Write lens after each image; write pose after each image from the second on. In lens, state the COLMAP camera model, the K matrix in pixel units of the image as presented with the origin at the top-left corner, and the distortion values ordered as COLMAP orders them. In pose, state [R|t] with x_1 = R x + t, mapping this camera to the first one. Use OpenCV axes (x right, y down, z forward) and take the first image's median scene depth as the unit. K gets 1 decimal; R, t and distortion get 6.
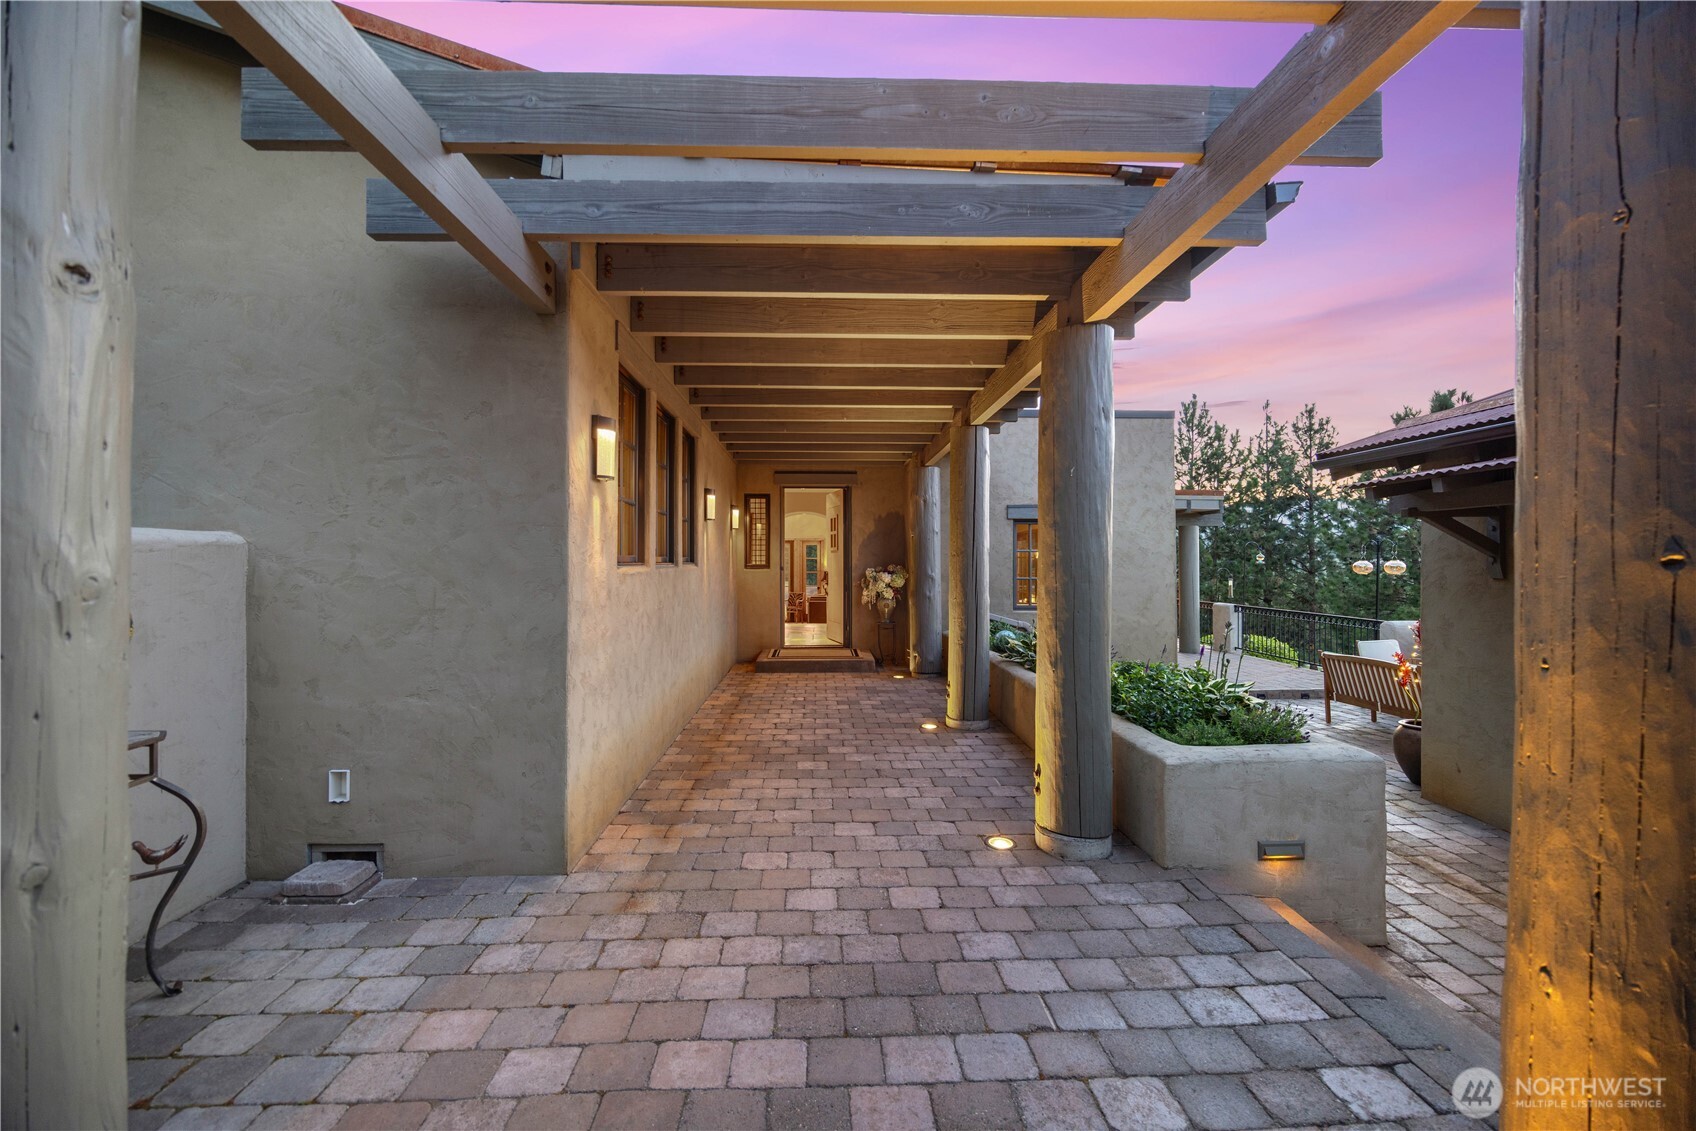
lens RADIAL K [[644.2, 0, 843.0], [0, 644.2, 570.2], [0, 0, 1]] dist [-0.006174, 0.000901]
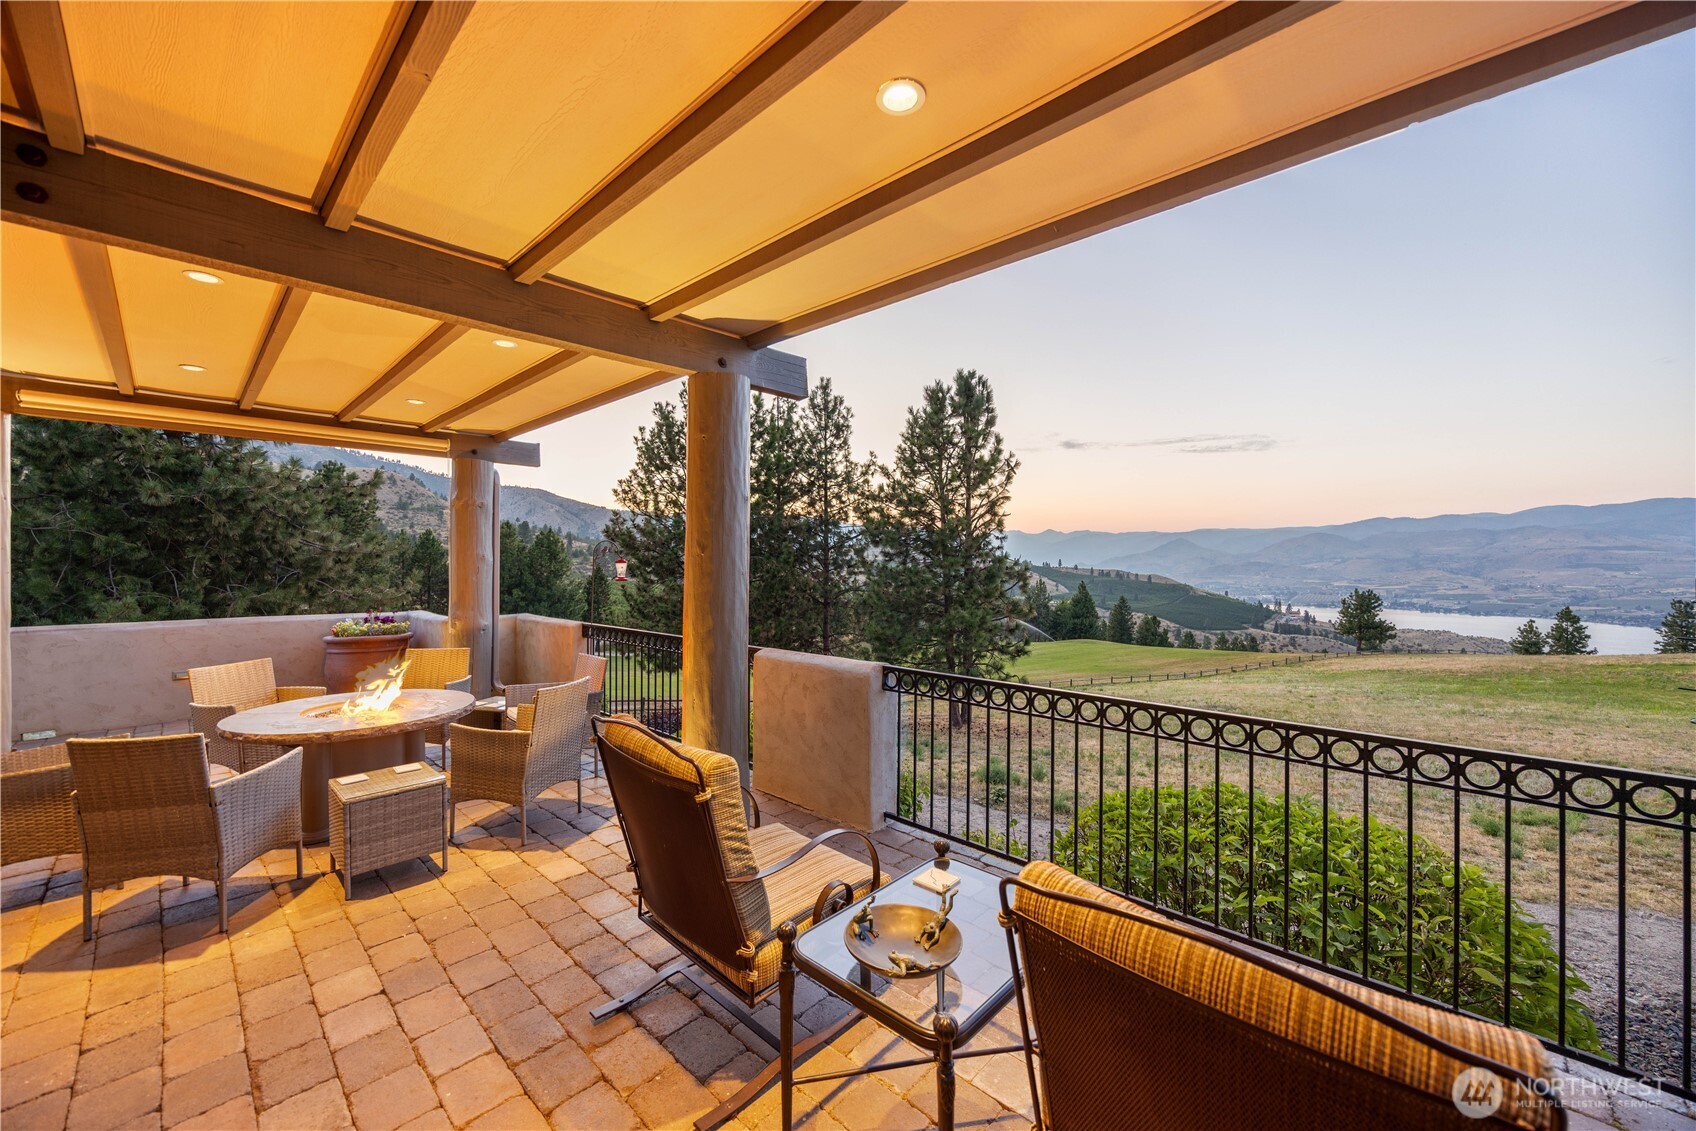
lens RADIAL K [[644.2, 0, 847.9], [0, 644.2, 569.9], [0, 0, 1]] dist [-0.006174, 0.000901]
pose [[0.707907, -0.005510, 0.706284, 0.127207], [0.005711, 0.999982, 0.002077, 0.000908], [-0.706283, 0.002563, 0.707925, 0.358511]]
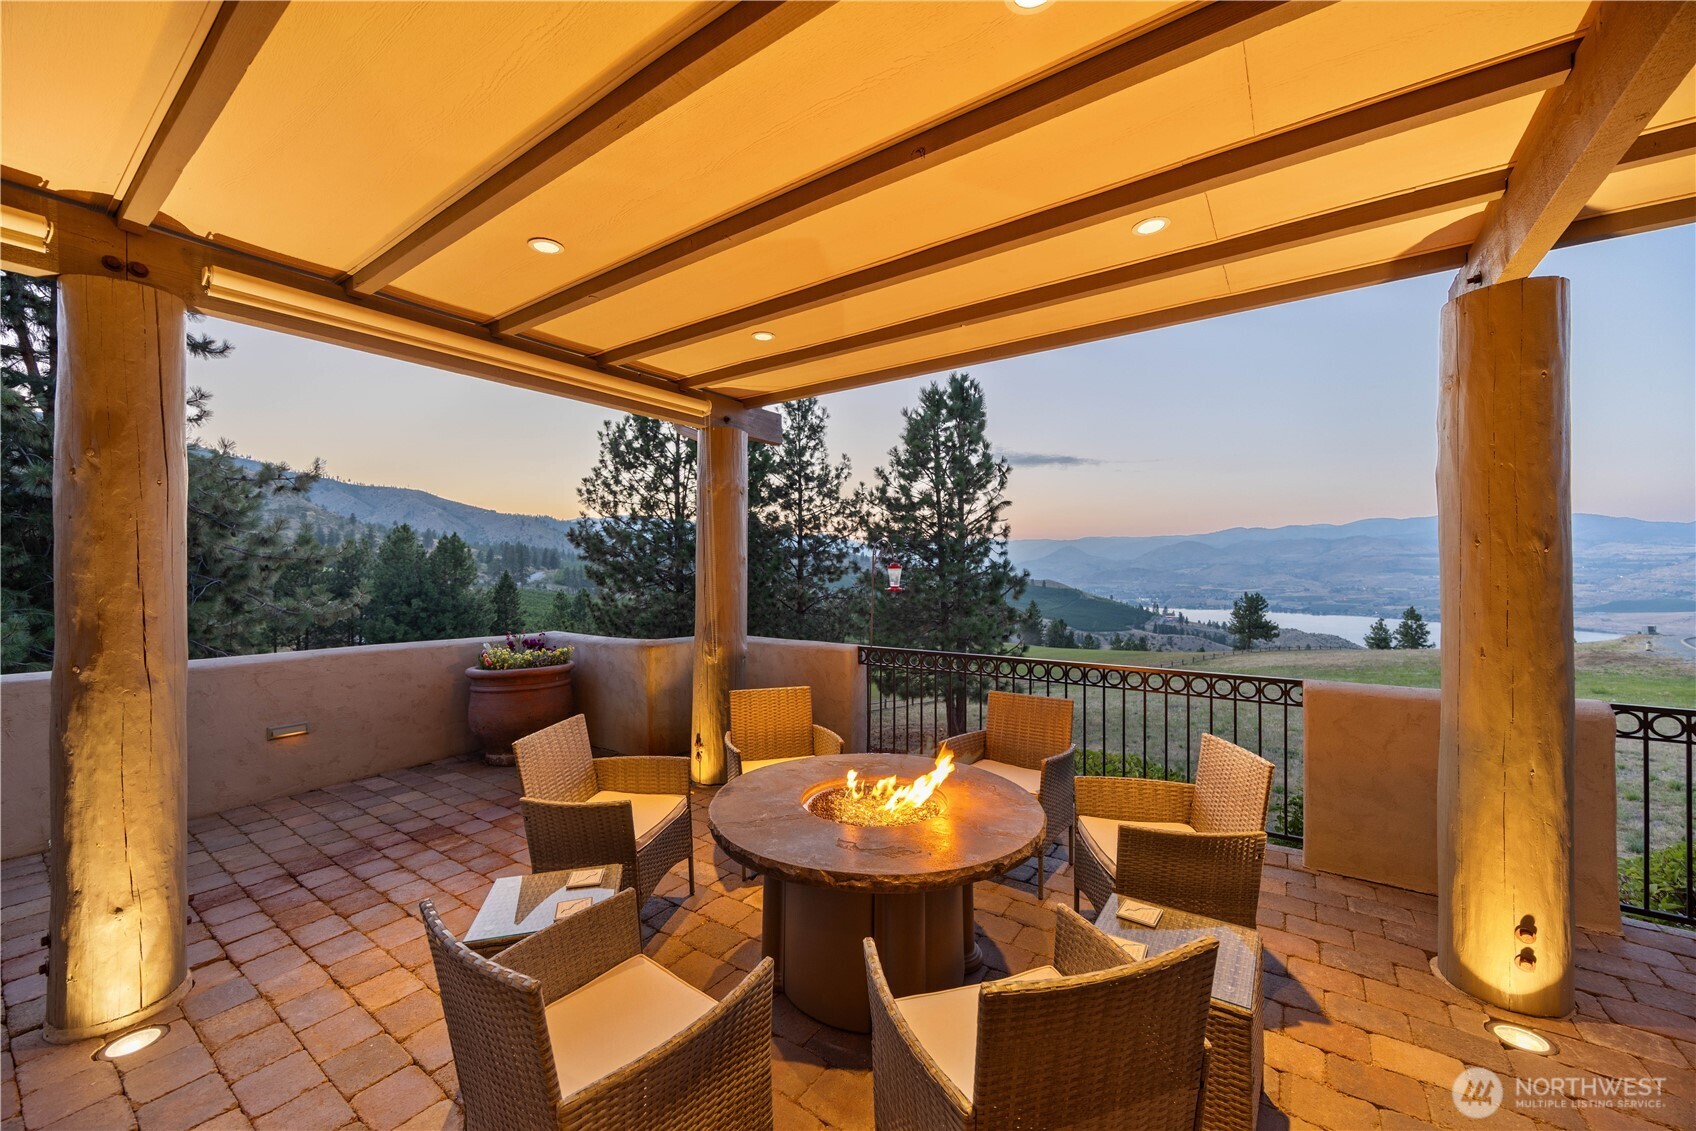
lens RADIAL K [[644.2, 0, 849.4], [0, 644.2, 571.7], [0, 0, 1]] dist [-0.006174, 0.000901]
pose [[0.600642, -0.002097, 0.799515, 0.092742], [0.009184, 0.999949, -0.004277, 0.000446], [-0.799465, 0.009911, 0.600631, 0.446158]]
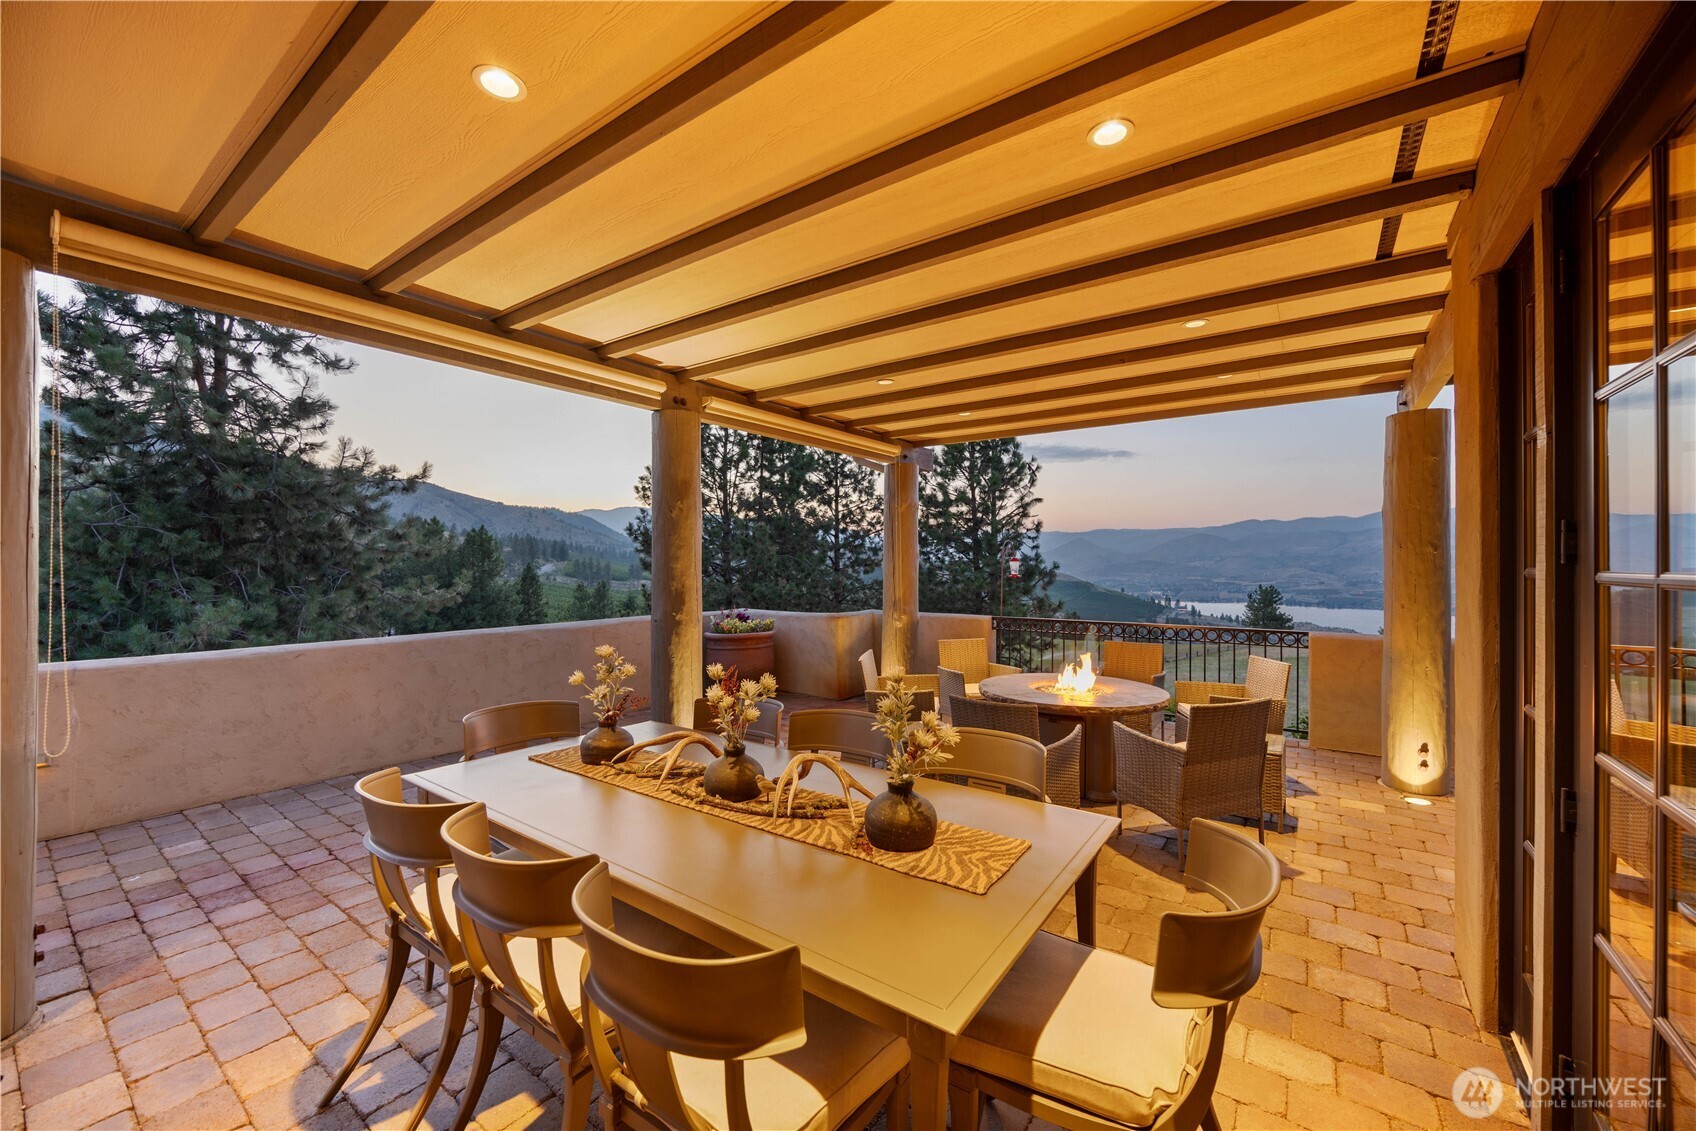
lens RADIAL K [[644.2, 0, 849.7], [0, 644.2, 568.9], [0, 0, 1]] dist [-0.006174, 0.000901]
pose [[0.612695, -0.007576, 0.790283, 0.030228], [0.008518, 0.999959, 0.002982, 0.000482], [-0.790273, 0.004905, 0.612735, 0.442812]]
